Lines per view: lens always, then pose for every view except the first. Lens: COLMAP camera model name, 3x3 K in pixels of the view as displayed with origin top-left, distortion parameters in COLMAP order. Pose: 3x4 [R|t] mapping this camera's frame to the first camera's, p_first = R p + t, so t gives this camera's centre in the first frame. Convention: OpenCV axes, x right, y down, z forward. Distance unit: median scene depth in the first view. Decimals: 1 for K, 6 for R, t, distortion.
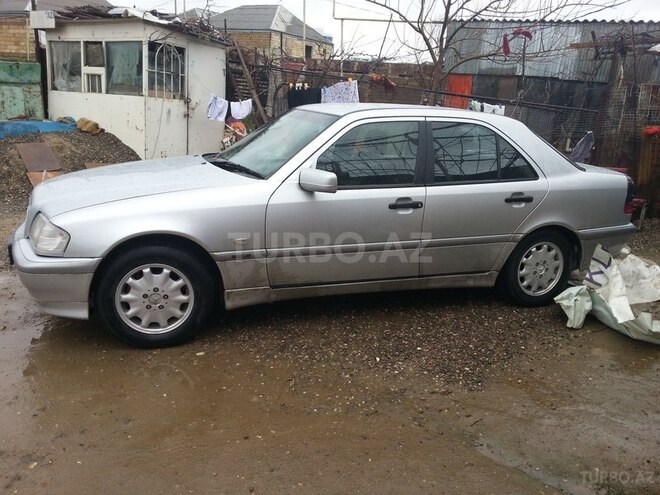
lens RADIAL K [[519.1, 0, 333.8], [0, 519.1, 244.2], [0, 0, 1]] dist [-0.028945, 0.014699]
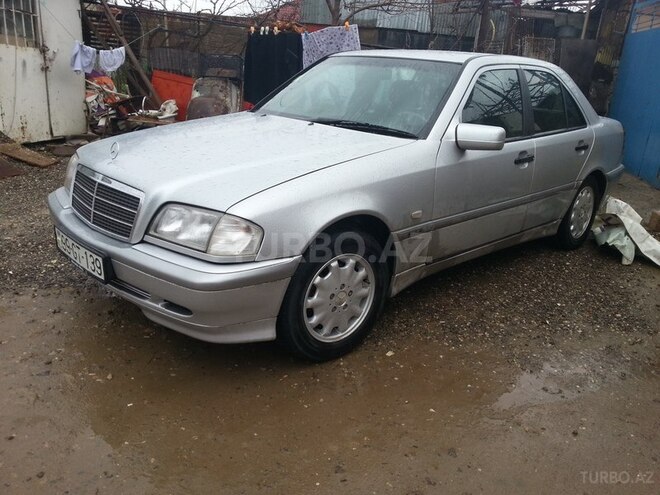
lens RADIAL K [[519.1, 0, 326.7], [0, 519.1, 252.6], [0, 0, 1]] dist [-0.028945, 0.014699]
pose [[0.925113, -0.128049, 0.357447, -0.504811], [0.093799, 0.989312, 0.111640, -0.041662], [-0.367922, -0.069752, 0.927237, 0.221591]]
